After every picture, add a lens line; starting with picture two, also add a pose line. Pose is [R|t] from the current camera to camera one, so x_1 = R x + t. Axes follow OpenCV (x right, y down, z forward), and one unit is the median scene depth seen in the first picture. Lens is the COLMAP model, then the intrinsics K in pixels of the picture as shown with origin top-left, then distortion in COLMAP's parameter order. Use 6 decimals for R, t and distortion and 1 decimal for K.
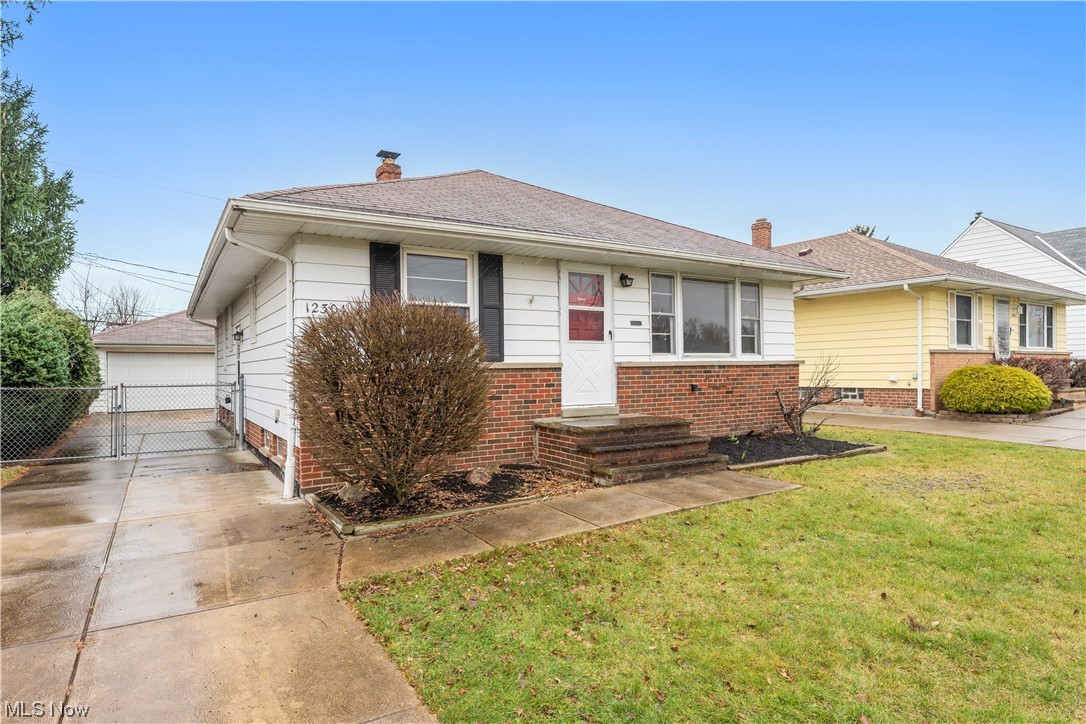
lens RADIAL K [[604.0, 0, 543.6], [0, 604.0, 365.9], [0, 0, 1]] dist [0.004477, 0.000292]
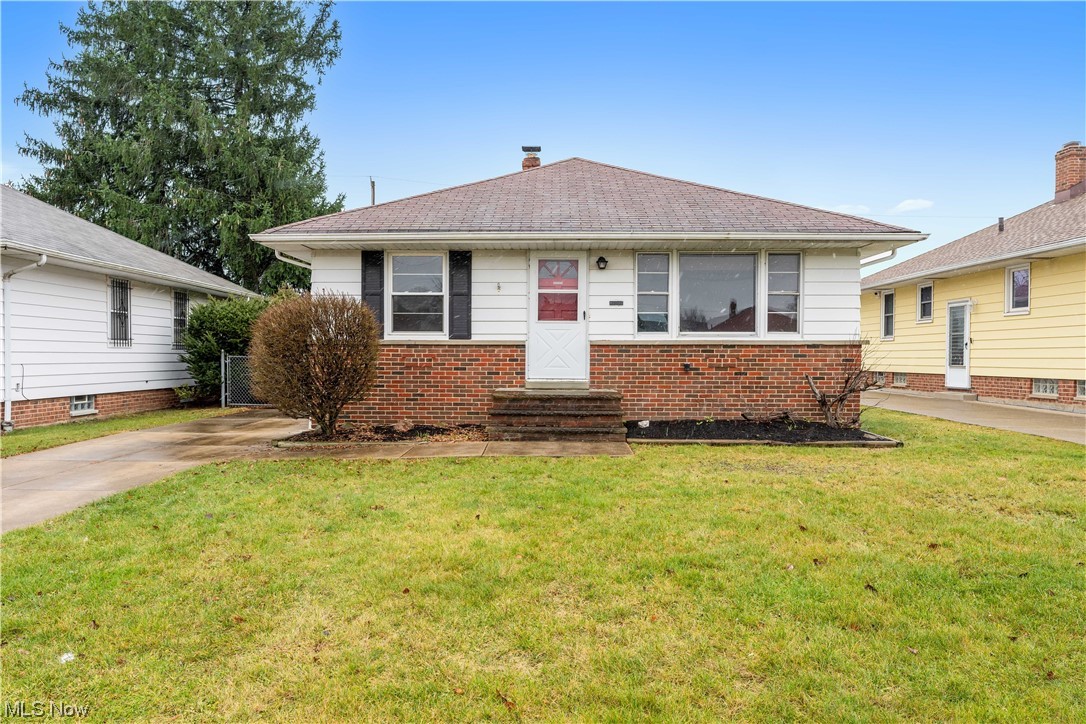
lens RADIAL K [[724.1, 0, 541.4], [0, 724.1, 361.5], [0, 0, 1]] dist [-0.005420, -0.000224]
pose [[0.839310, 0.019255, -0.543312, 0.750033], [-0.010025, 0.999751, 0.019945, 0.006469], [0.543560, -0.011293, 0.839294, -0.123911]]
